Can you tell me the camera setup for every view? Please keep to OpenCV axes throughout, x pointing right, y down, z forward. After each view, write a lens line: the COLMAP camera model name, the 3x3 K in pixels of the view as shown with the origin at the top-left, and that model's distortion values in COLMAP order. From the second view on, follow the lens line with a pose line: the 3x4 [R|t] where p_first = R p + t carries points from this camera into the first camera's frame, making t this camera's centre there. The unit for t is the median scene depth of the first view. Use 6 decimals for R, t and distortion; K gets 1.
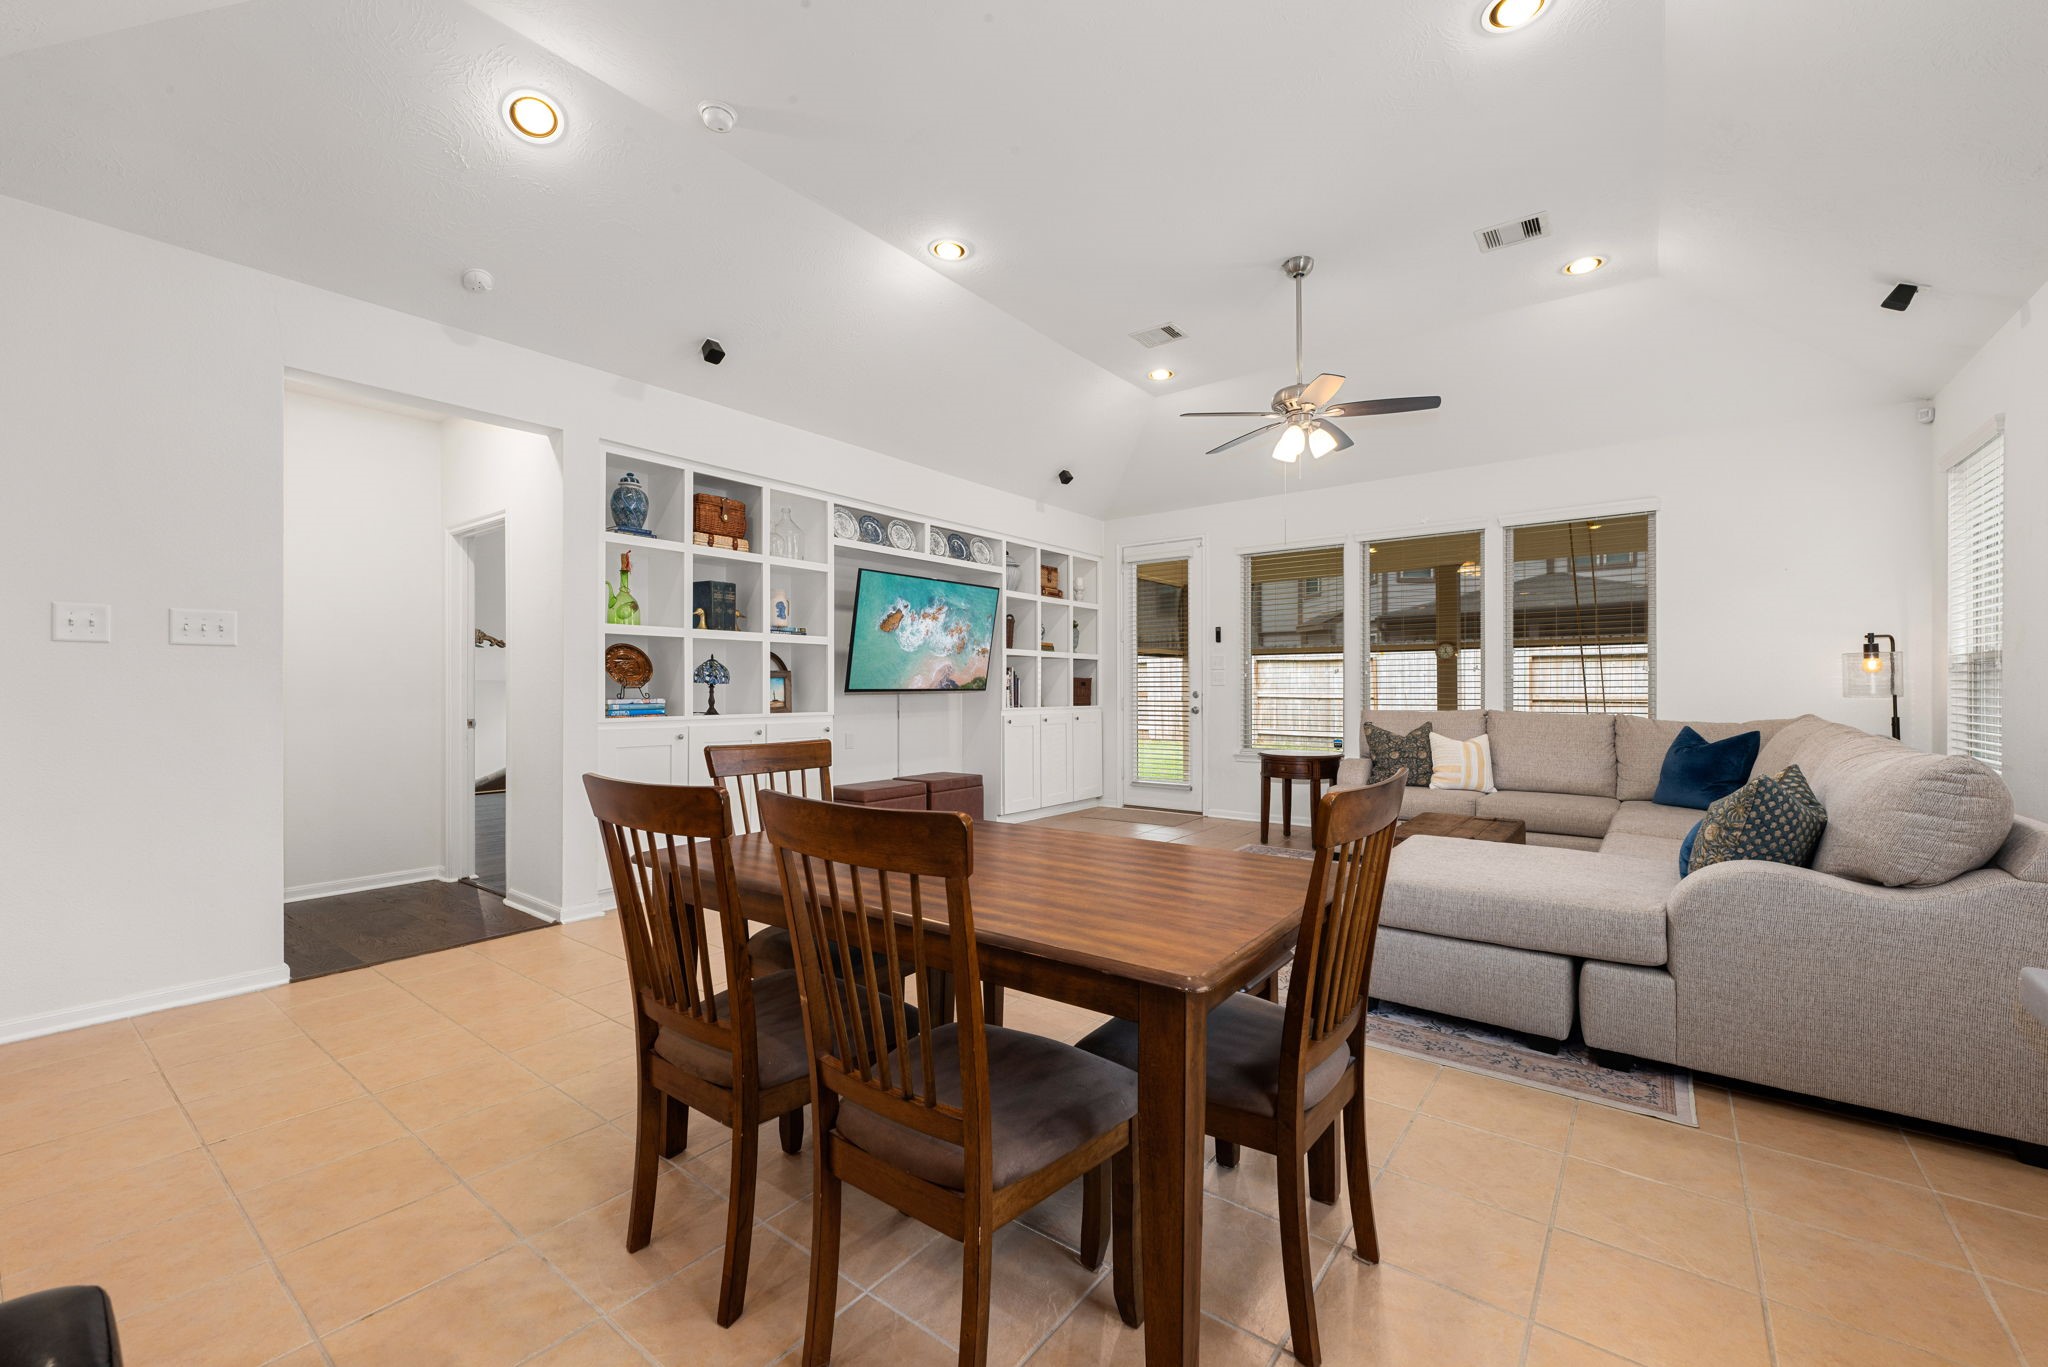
lens RADIAL K [[840.1, 0, 1017.0], [0, 840.1, 689.1], [0, 0, 1]] dist [0.005688, -0.000751]
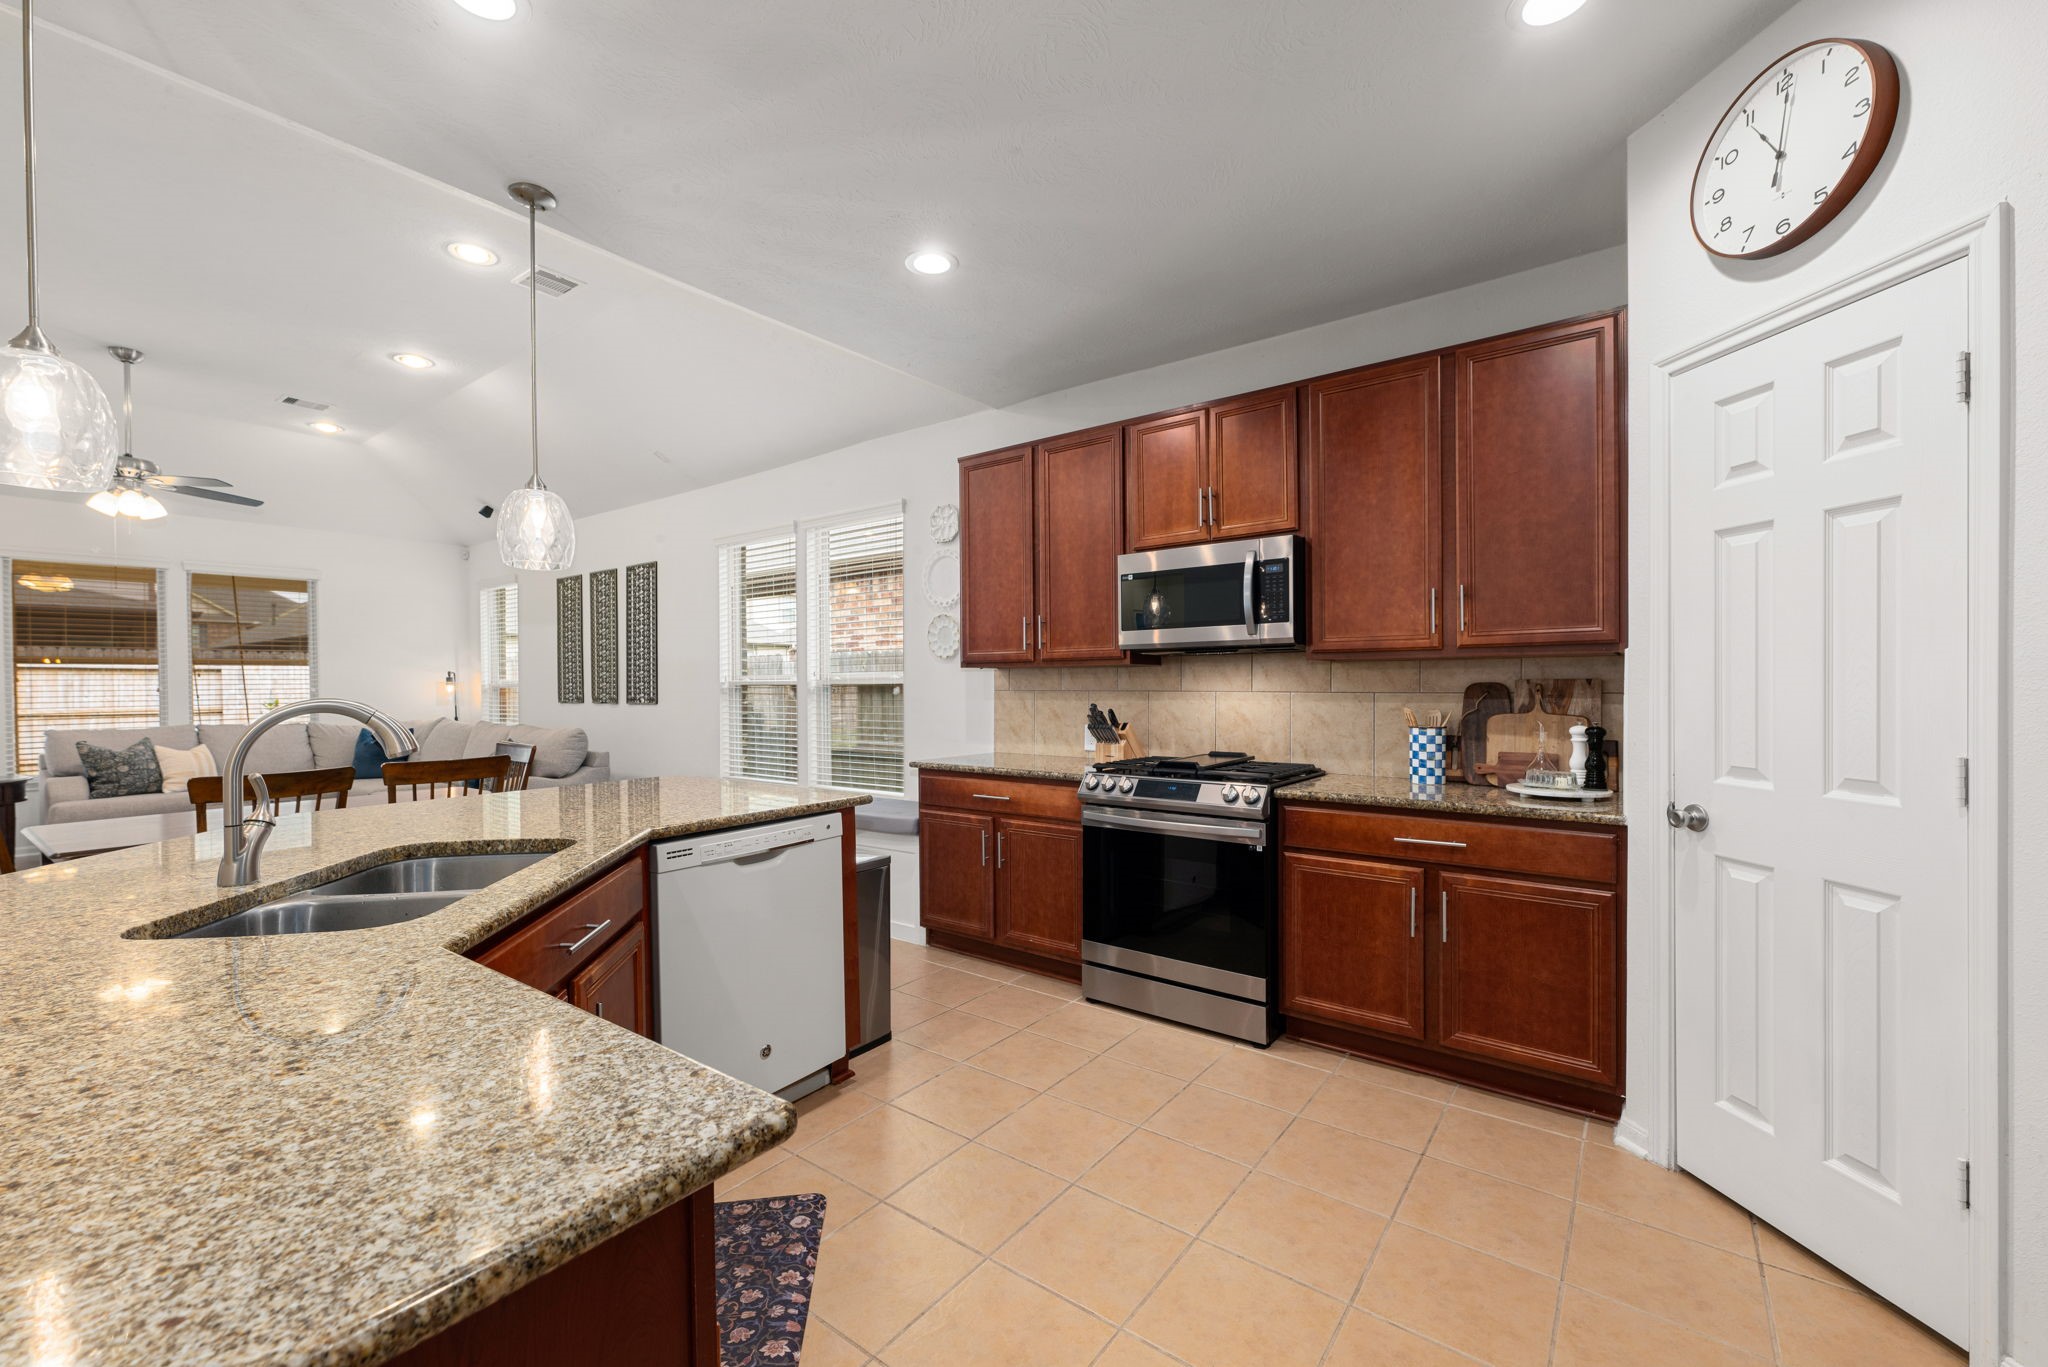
lens RADIAL K [[840.1, 0, 1012.7], [0, 840.1, 688.1], [0, 0, 1]] dist [0.005688, -0.000751]
pose [[0.001280, -0.007537, 0.999971, -0.819090], [0.009465, 0.999927, 0.007524, -0.030862], [-0.999954, 0.009456, 0.001351, -0.227659]]
